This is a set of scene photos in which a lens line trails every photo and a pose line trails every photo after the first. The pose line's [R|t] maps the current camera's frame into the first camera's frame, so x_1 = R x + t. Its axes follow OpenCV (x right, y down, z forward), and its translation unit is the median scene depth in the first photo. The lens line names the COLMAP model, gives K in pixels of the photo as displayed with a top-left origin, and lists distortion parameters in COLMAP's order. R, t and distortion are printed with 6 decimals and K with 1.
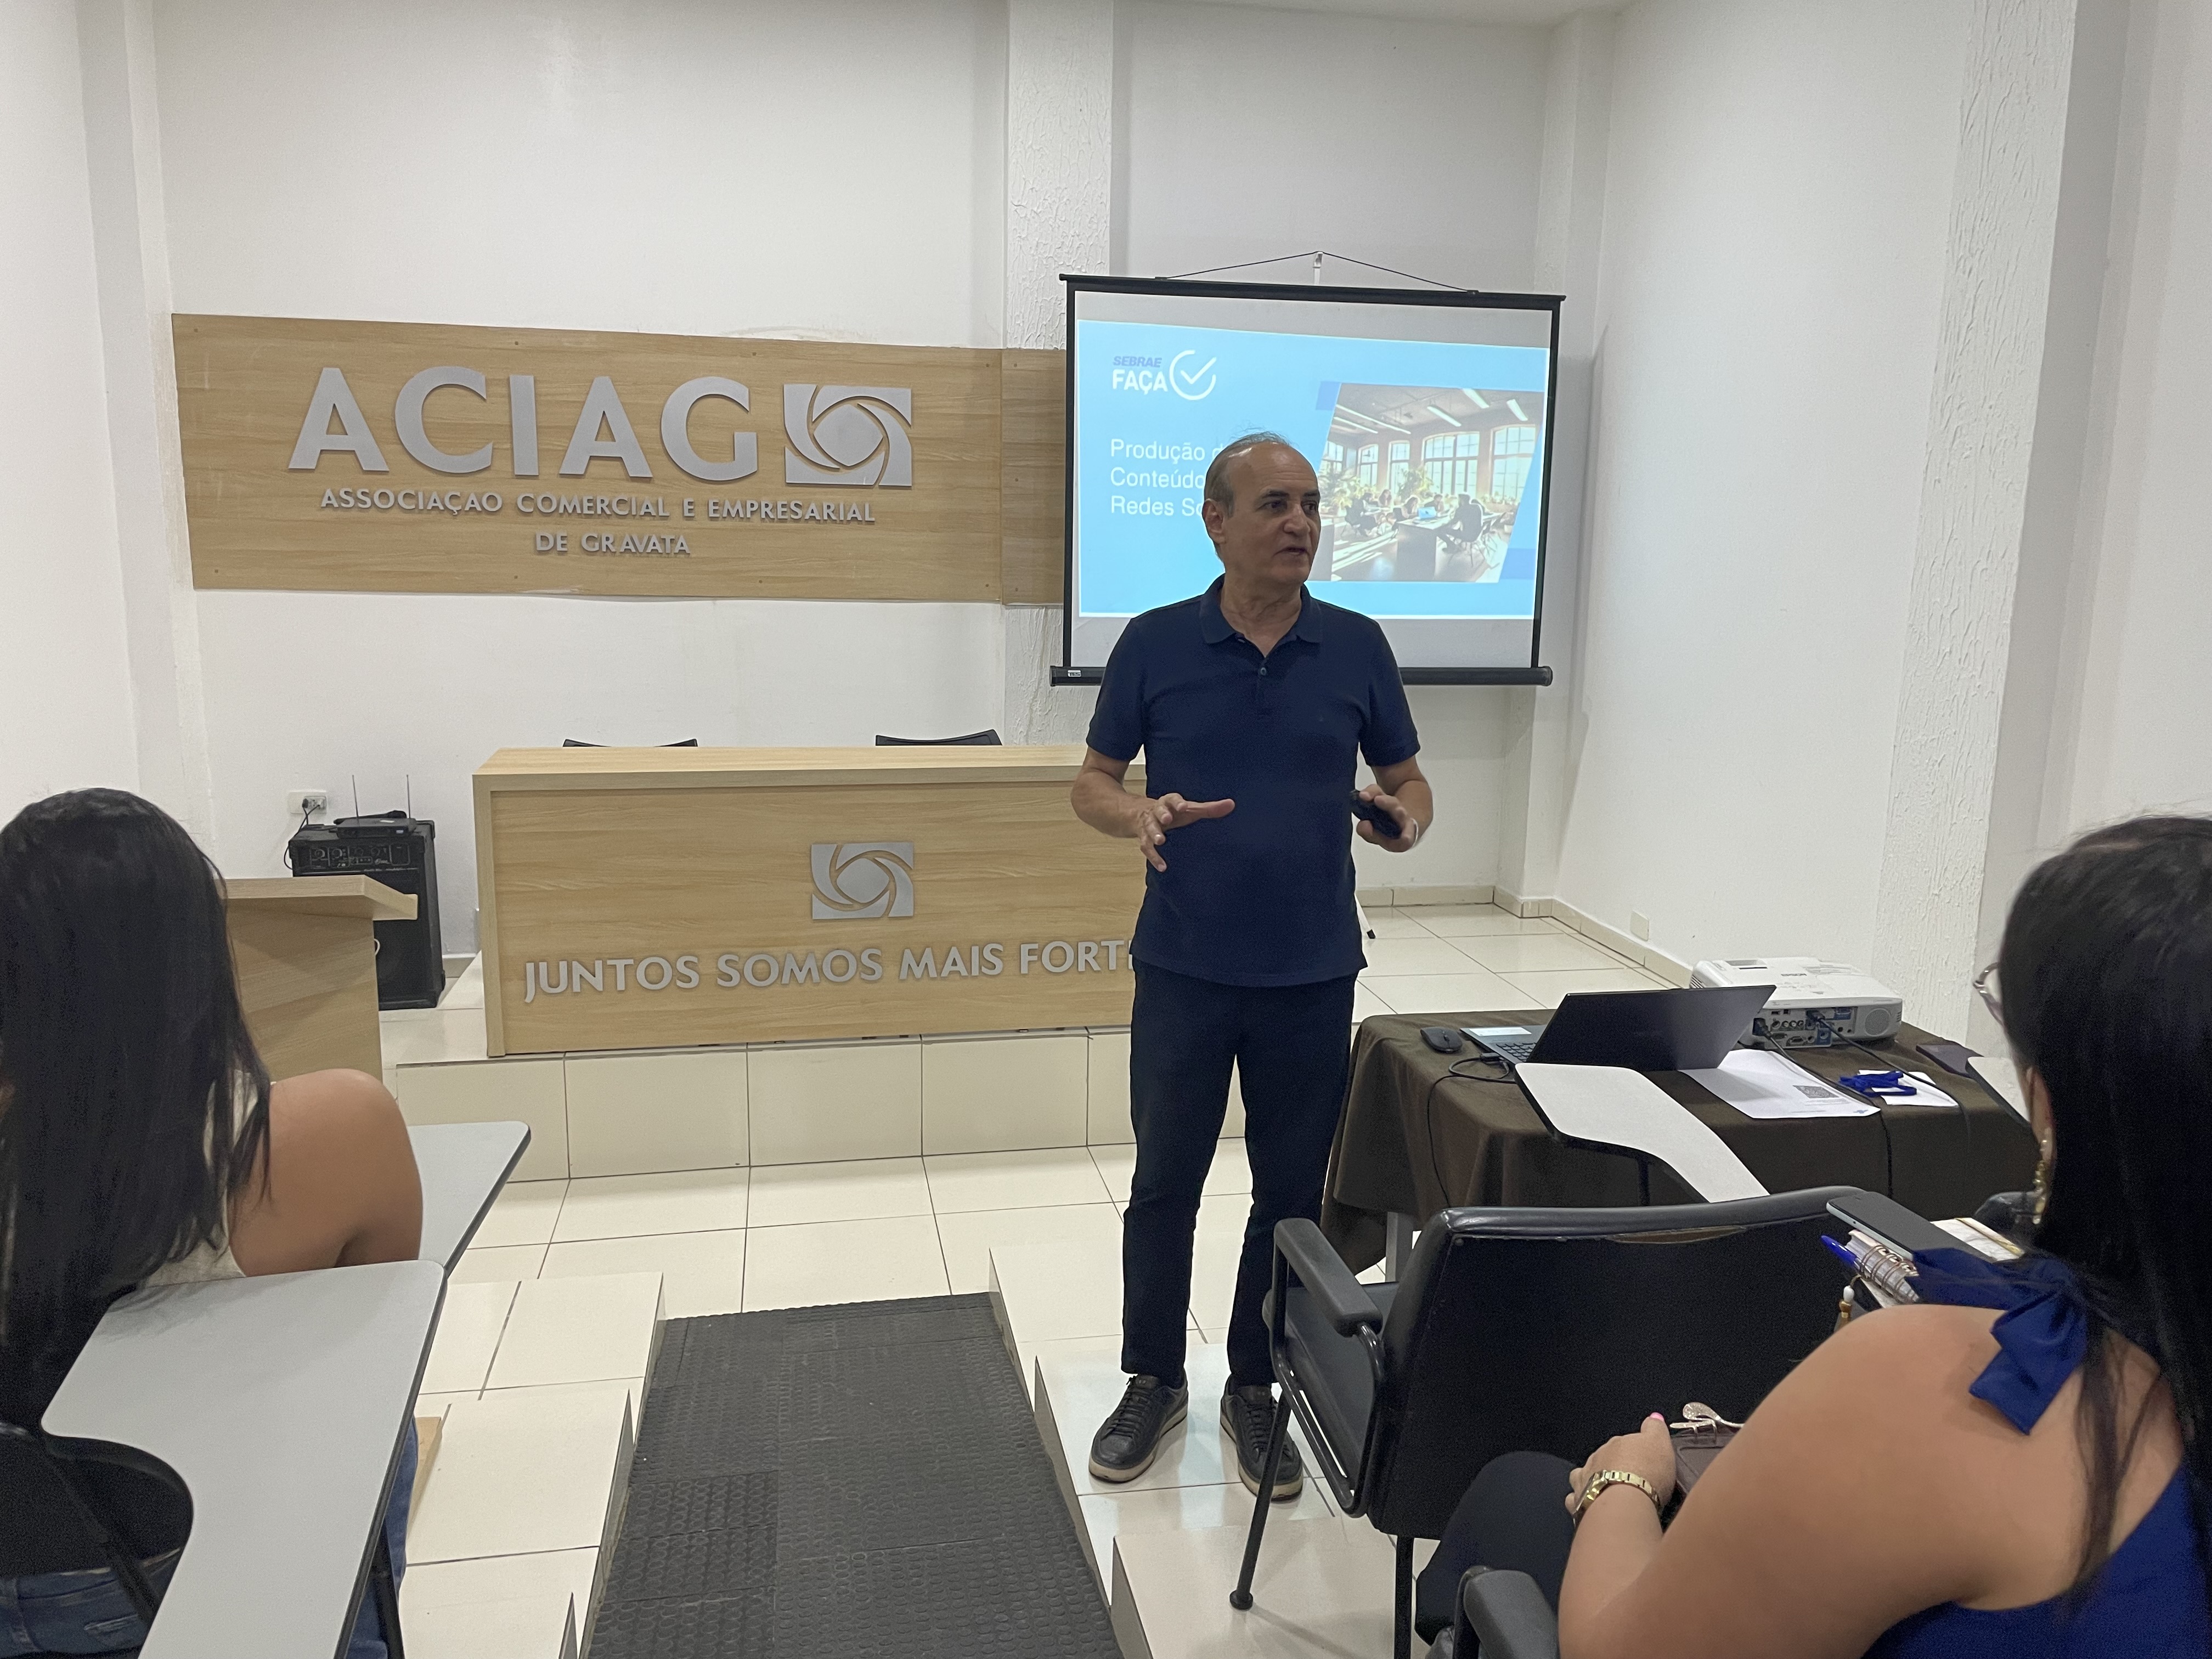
lens RADIAL K [[1697.9, 0, 1101.0], [0, 1697.9, 825.5], [0, 0, 1]] dist [0.094906, -0.108852]
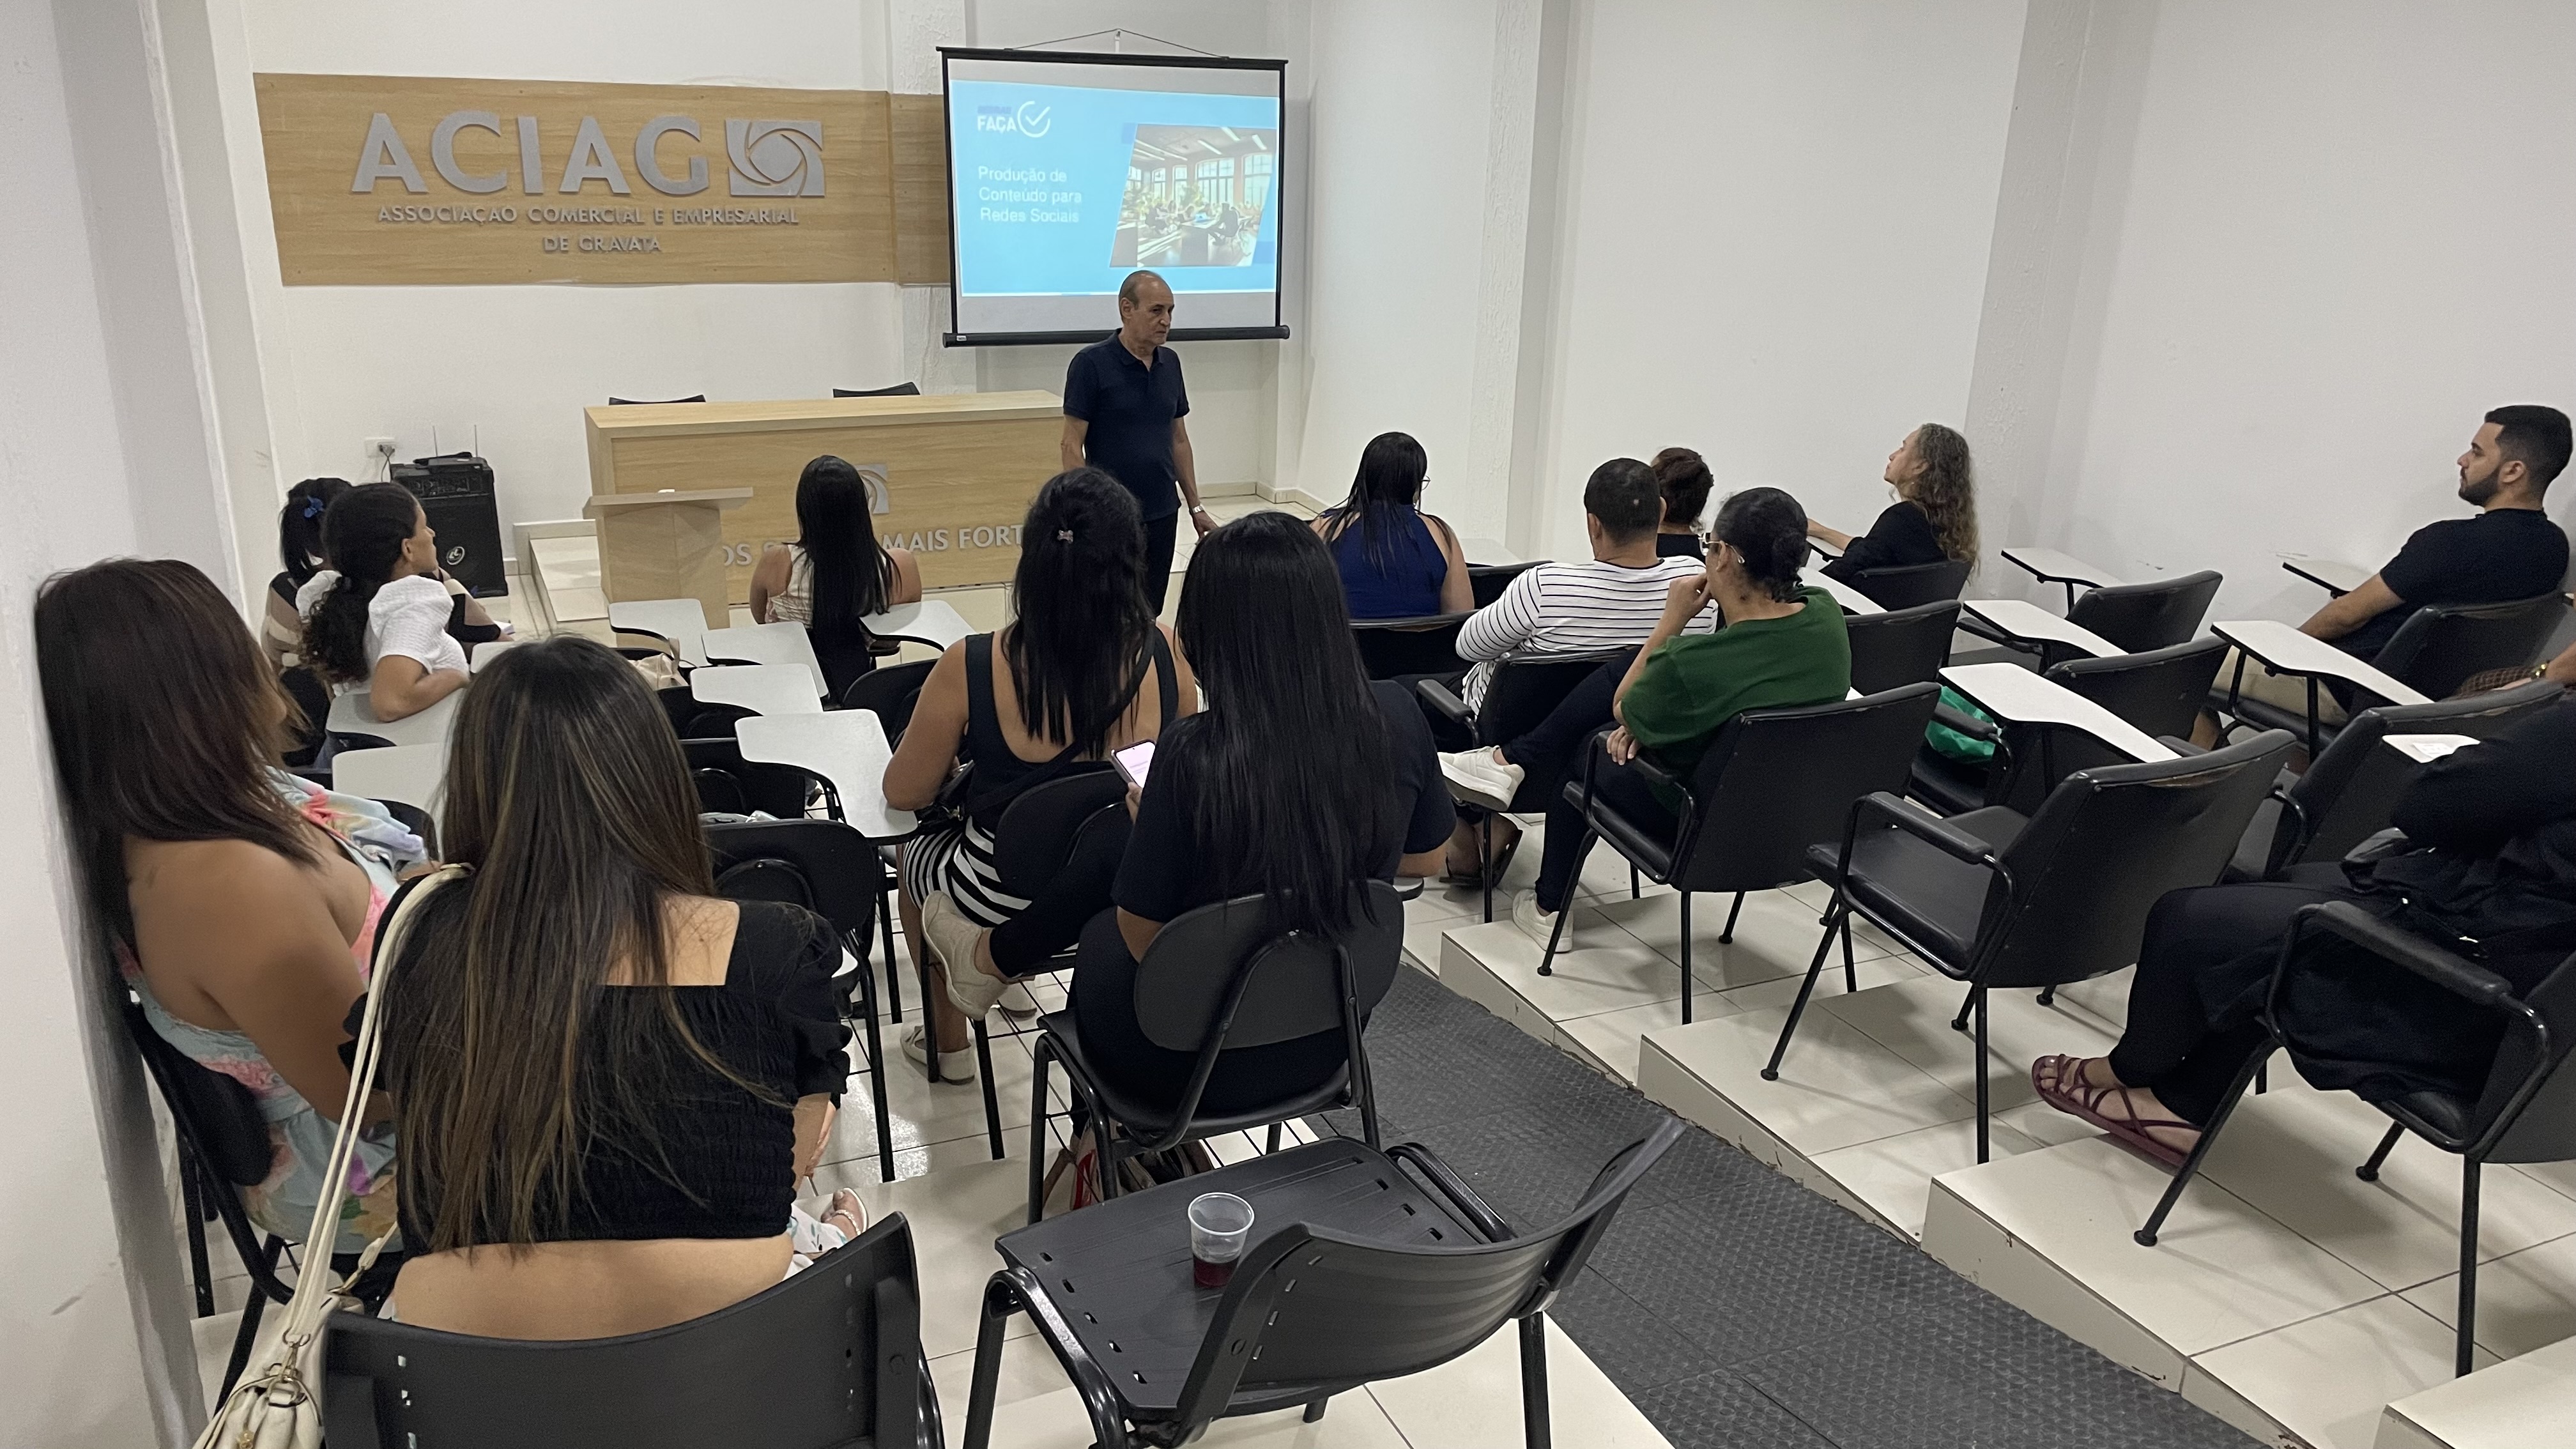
lens RADIAL K [[1969.2, 0, 1299.1], [0, 1969.2, 753.6], [0, 0, 1]] dist [0.079800, -0.111153]
pose [[0.967834, -0.070830, 0.241413, -0.162989], [0.030777, 0.985678, 0.165808, -0.013783], [-0.249700, -0.153045, 0.956152, -0.678964]]
